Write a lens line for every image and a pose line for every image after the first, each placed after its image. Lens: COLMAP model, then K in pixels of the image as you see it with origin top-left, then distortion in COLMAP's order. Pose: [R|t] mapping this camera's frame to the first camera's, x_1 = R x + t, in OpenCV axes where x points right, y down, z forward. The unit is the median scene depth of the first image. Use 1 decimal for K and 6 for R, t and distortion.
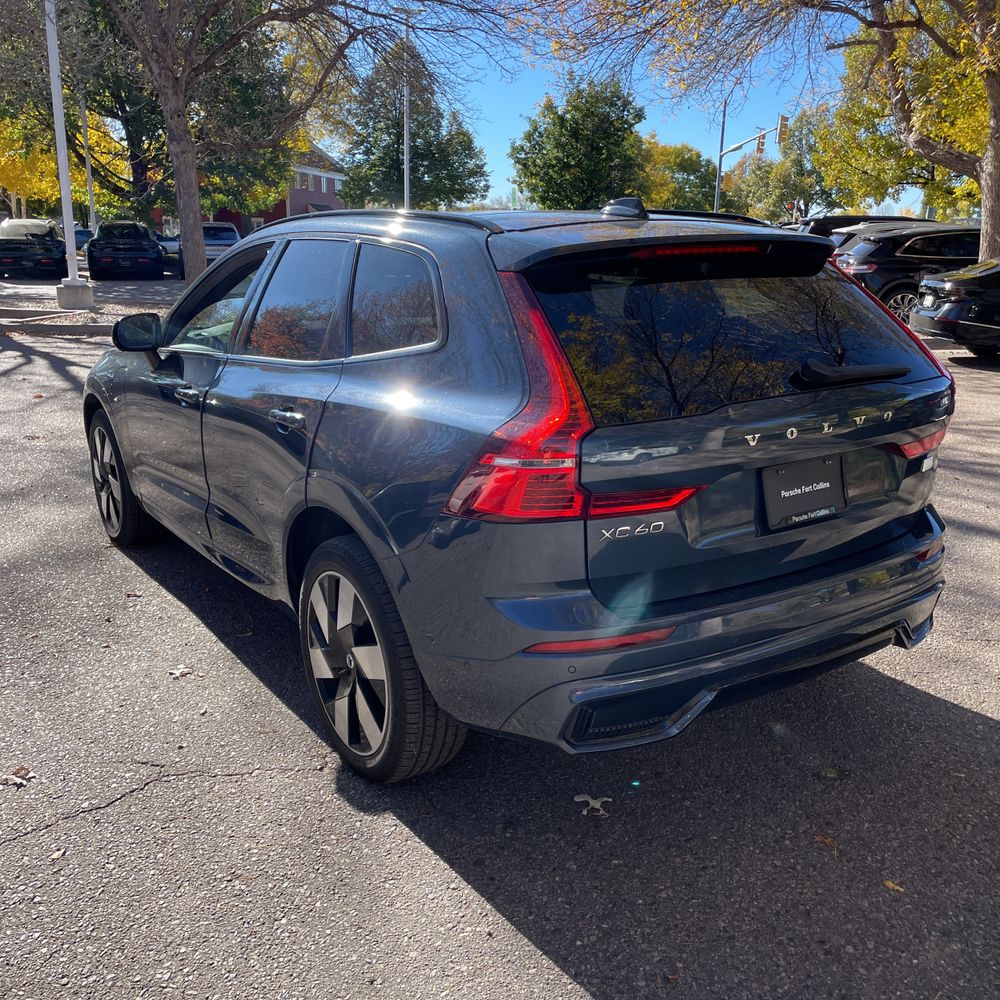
lens RADIAL K [[1021.6, 0, 515.8], [0, 1021.6, 519.0], [0, 0, 1]] dist [0.027958, 0.000000]
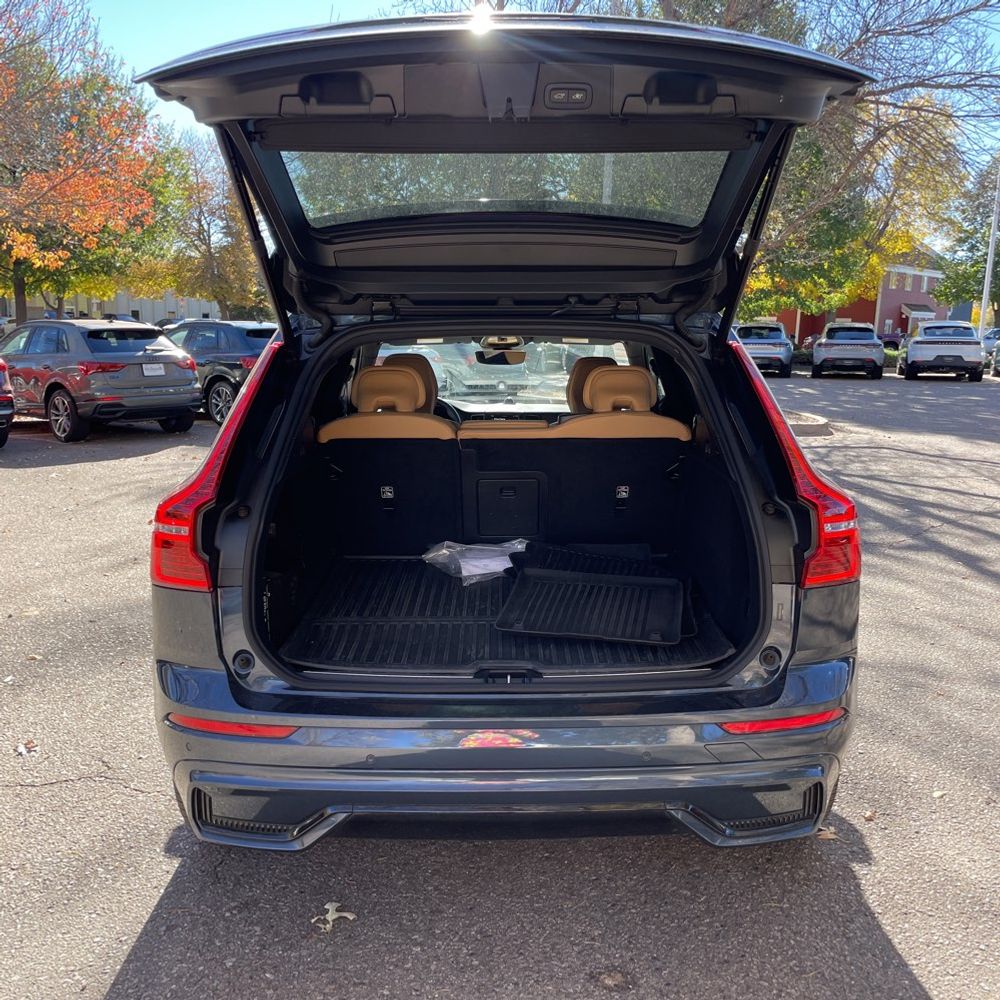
lens RADIAL K [[1021.6, 0, 495.1], [0, 1021.6, 507.3], [0, 0, 1]] dist [0.027958, 0.000000]
pose [[0.827449, 0.101674, -0.552260, 0.670029], [-0.158484, 0.985774, -0.055970, -0.055142], [0.538712, 0.133837, 0.831791, 0.261009]]
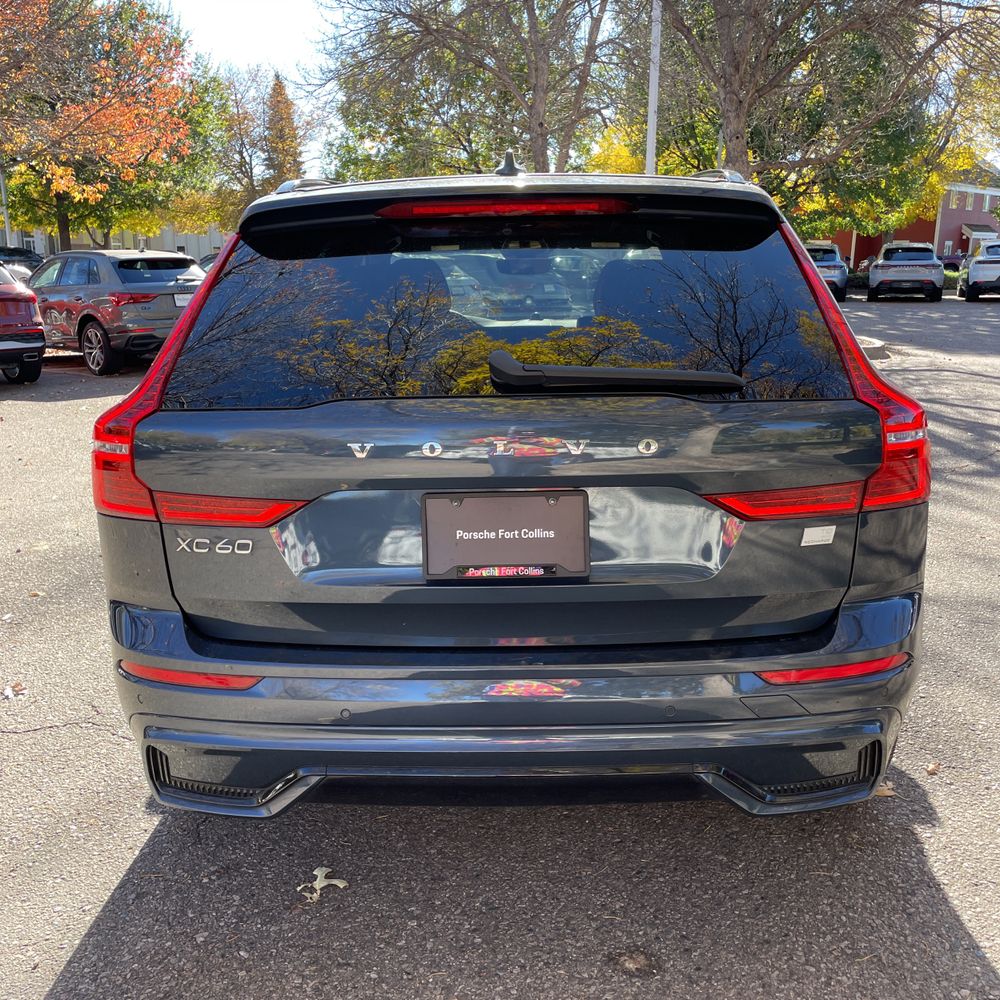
lens RADIAL K [[1021.6, 0, 503.8], [0, 1021.6, 491.1], [0, 0, 1]] dist [0.027958, 0.000000]
pose [[0.806107, 0.122289, -0.578996, 0.631964], [-0.151004, 0.988532, -0.001448, -0.052753], [0.572179, 0.088598, 0.815329, 0.385015]]
